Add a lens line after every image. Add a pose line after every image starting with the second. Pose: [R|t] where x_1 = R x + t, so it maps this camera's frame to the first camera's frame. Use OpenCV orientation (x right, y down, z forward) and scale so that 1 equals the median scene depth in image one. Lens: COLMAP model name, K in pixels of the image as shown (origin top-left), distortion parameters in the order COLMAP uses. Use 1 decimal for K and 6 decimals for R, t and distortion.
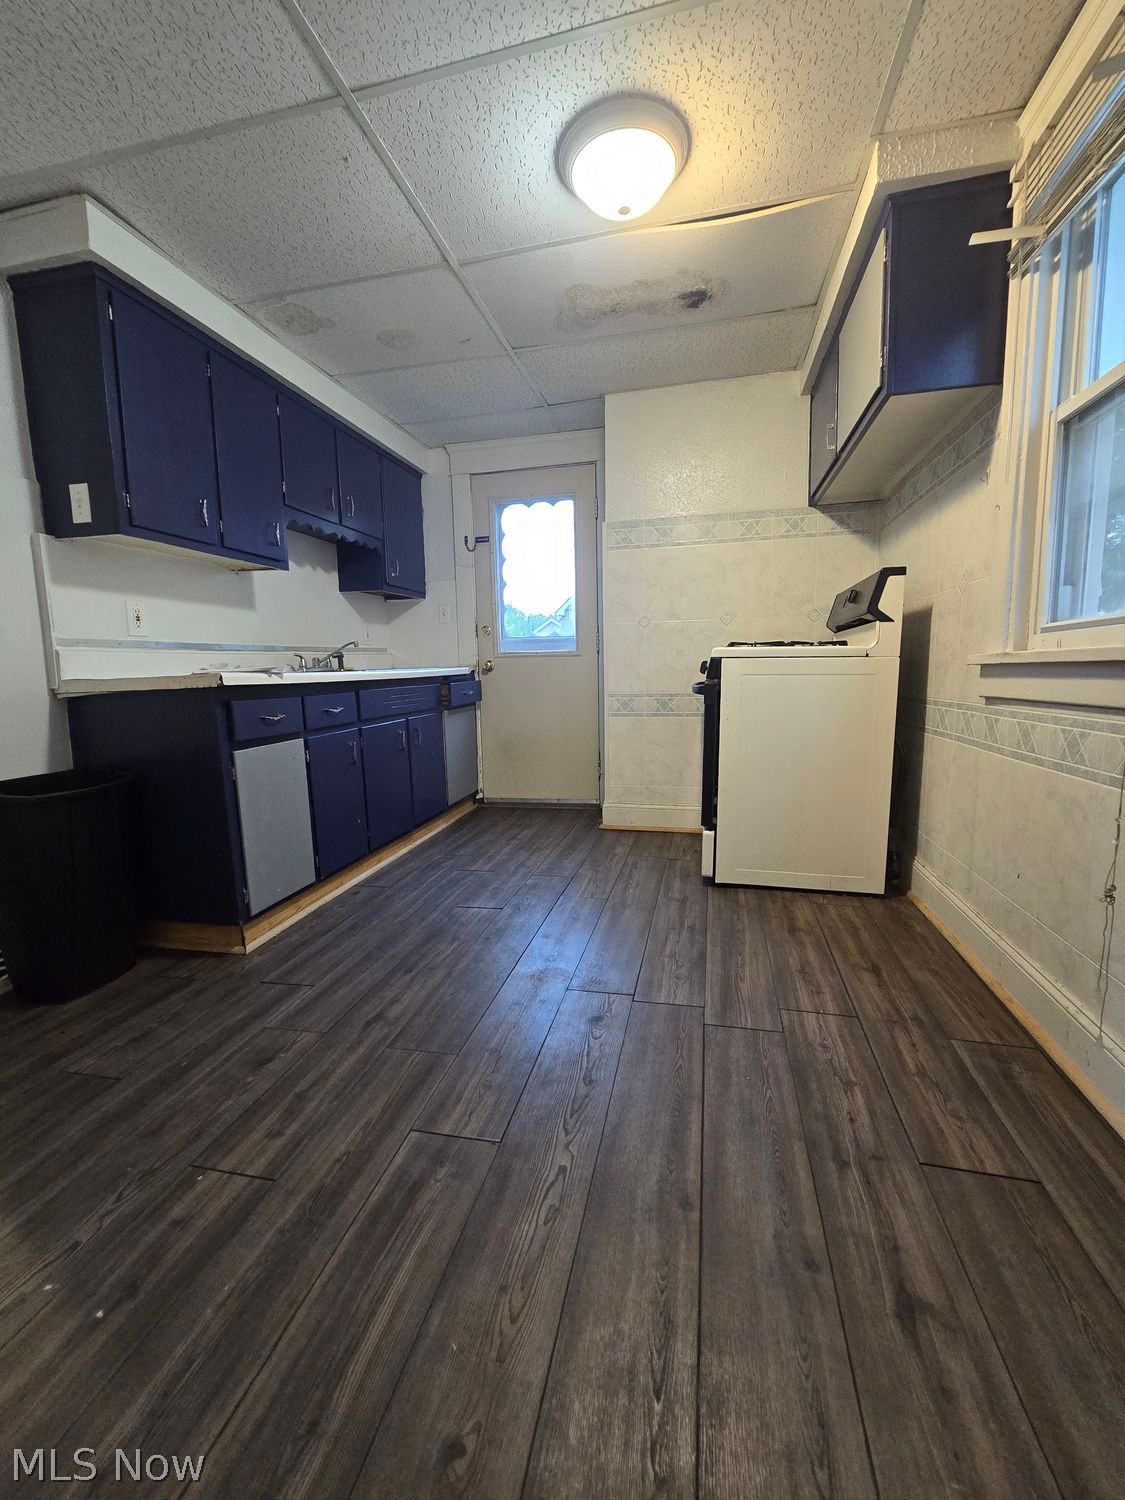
lens RADIAL K [[615.0, 0, 566.4], [0, 615.0, 744.0], [0, 0, 1]] dist [-0.008099, 0.001164]
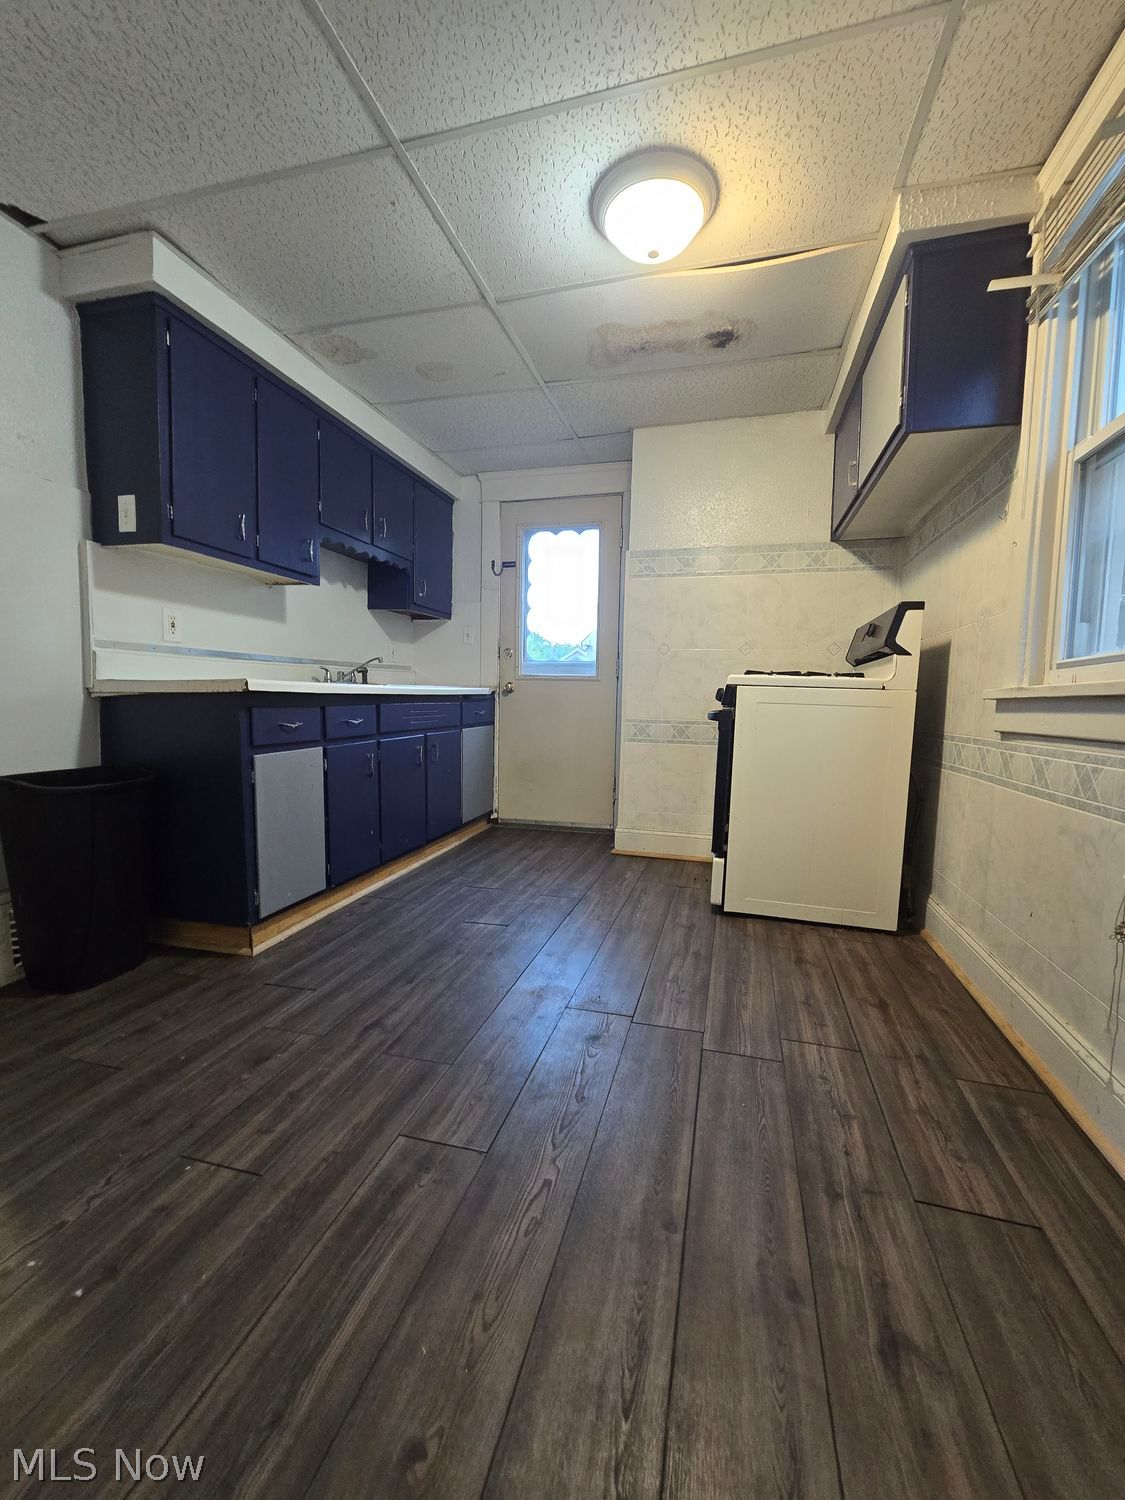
lens RADIAL K [[615.0, 0, 567.7], [0, 615.0, 744.1], [0, 0, 1]] dist [-0.008099, 0.001164]
pose [[0.998511, 0.043005, -0.033546, 0.018257], [-0.044527, 0.997948, -0.046021, 0.019909], [0.031498, 0.047447, 0.998377, -0.011739]]
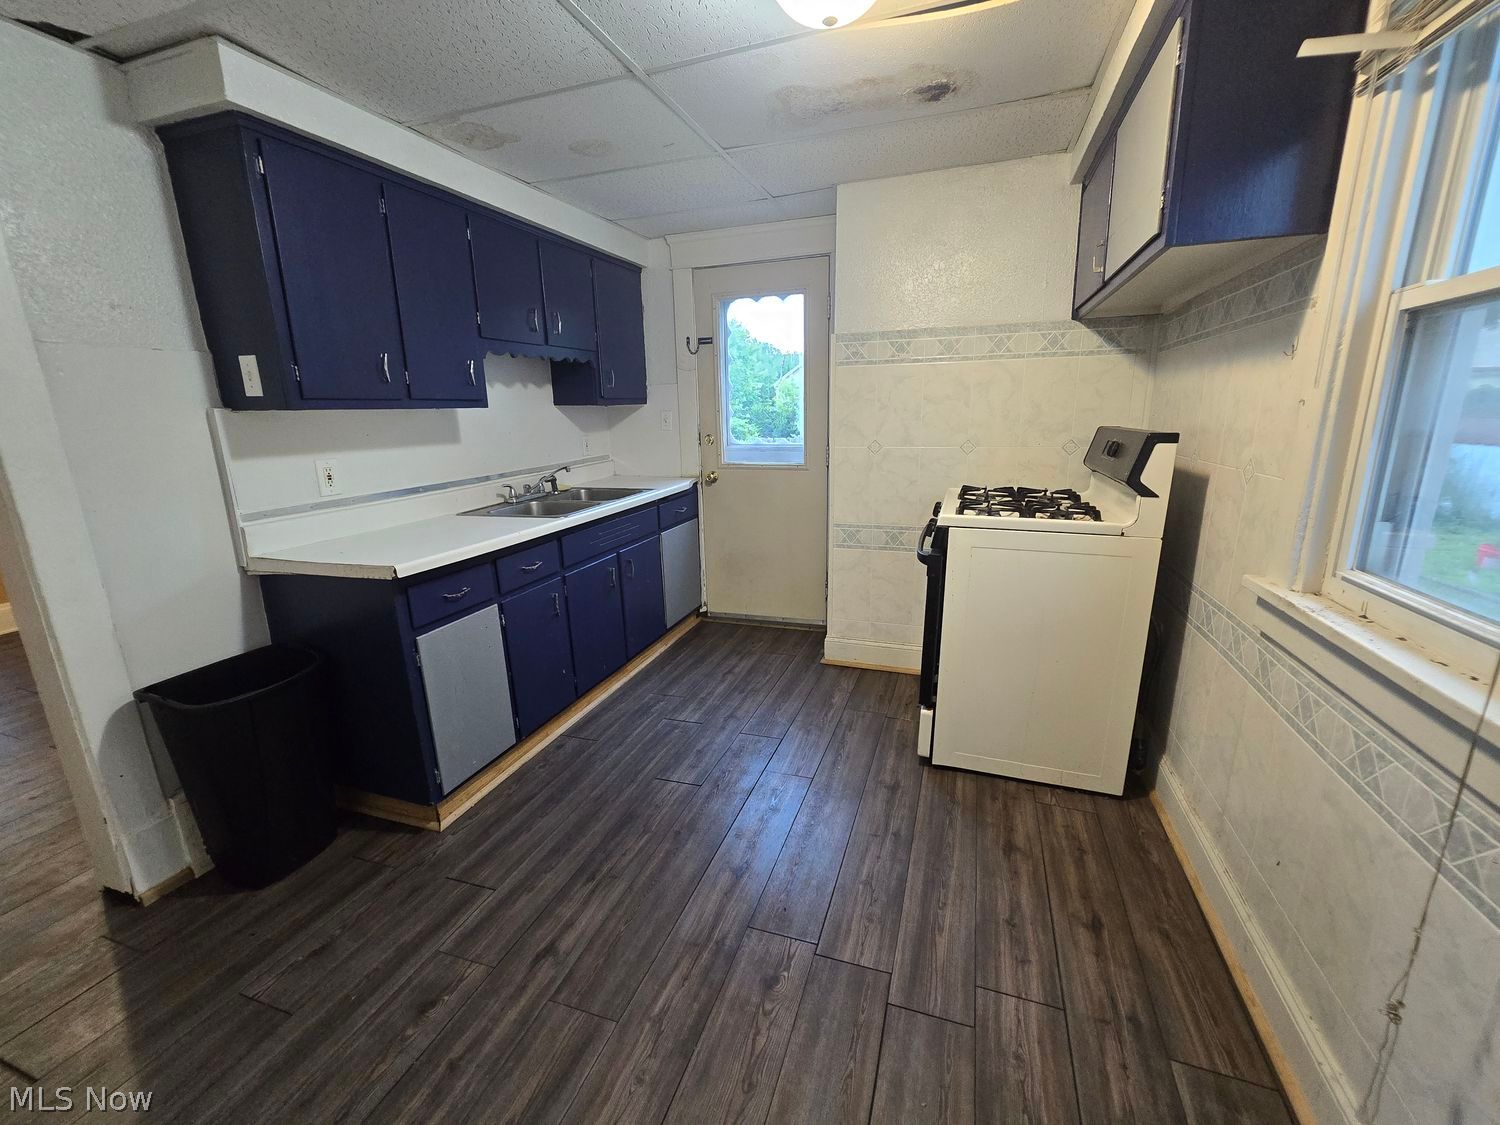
lens RADIAL K [[615.0, 0, 757.3], [0, 615.0, 549.9], [0, 0, 1]] dist [-0.008099, 0.001164]
pose [[0.994517, 0.025209, -0.101494, 0.094604], [-0.014263, 0.994139, 0.107161, -0.267118], [0.103601, -0.105126, 0.989048, 0.133333]]
